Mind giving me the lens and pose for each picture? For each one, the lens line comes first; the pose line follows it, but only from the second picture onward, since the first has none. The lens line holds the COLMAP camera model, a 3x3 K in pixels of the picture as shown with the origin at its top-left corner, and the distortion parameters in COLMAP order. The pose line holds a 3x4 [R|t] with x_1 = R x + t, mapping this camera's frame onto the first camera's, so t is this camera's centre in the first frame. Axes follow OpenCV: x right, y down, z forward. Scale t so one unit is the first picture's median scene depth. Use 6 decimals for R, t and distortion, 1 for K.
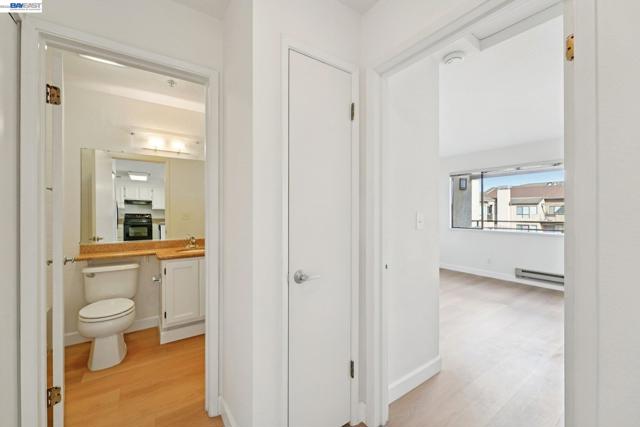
lens RADIAL K [[257.1, 0, 317.0], [0, 257.1, 209.7], [0, 0, 1]] dist [0.000578, 0.000132]
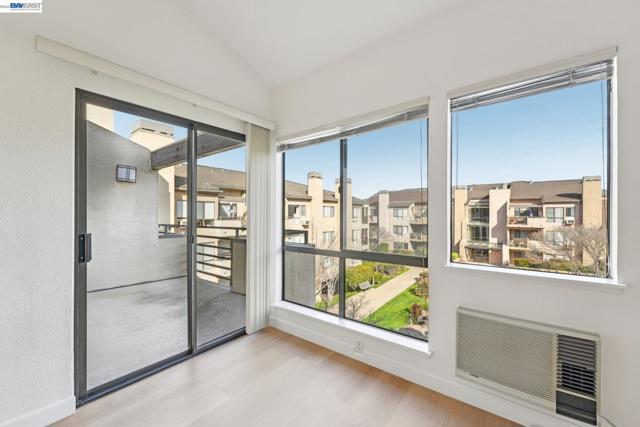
lens RADIAL K [[259.3, 0, 317.6], [0, 259.3, 213.3], [0, 0, 1]] dist [0.000900, 0.000029]
pose [[0.956687, 0.000268, 0.291118, 2.222880], [-0.001494, 0.999991, 0.003990, 0.007825], [-0.291115, -0.004253, 0.956679, 0.515056]]
